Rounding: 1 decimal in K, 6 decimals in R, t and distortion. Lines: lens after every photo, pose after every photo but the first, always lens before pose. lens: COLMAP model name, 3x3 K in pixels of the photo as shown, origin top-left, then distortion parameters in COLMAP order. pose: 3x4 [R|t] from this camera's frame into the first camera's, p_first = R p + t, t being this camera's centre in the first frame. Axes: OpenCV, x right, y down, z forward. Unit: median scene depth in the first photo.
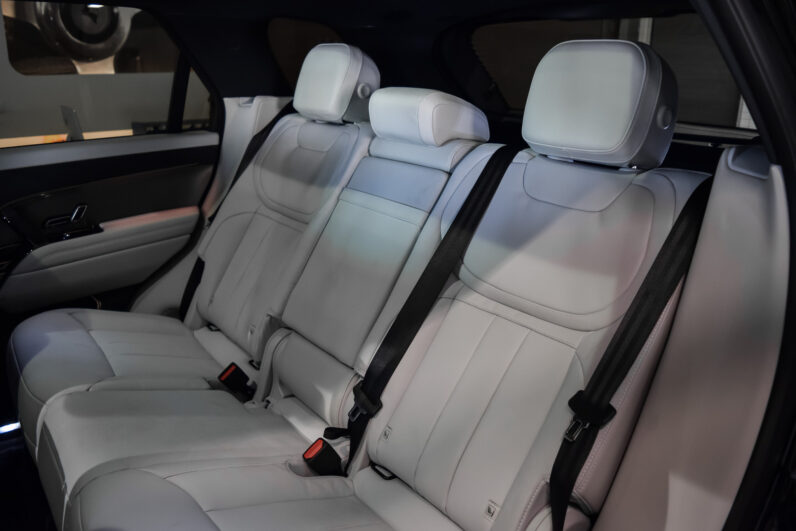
lens RADIAL K [[630.8, 0, 398.0], [0, 630.8, 265.5], [0, 0, 1]] dist [-0.087345, 0.008330]
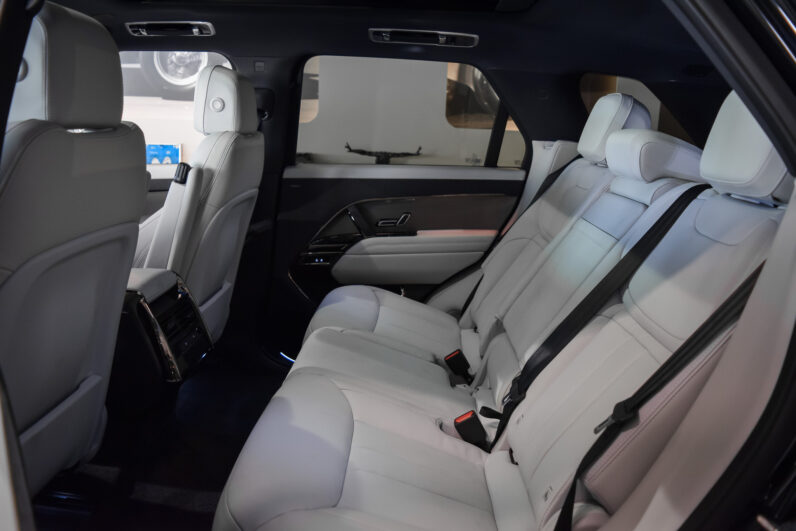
lens RADIAL K [[630.8, 0, 398.0], [0, 630.8, 265.5], [0, 0, 1]] dist [-0.087345, 0.008330]
pose [[0.777761, 0.158624, -0.608215, 0.310603], [-0.223528, 0.974180, -0.031769, 0.057127], [0.587471, 0.160662, 0.793136, -0.038626]]
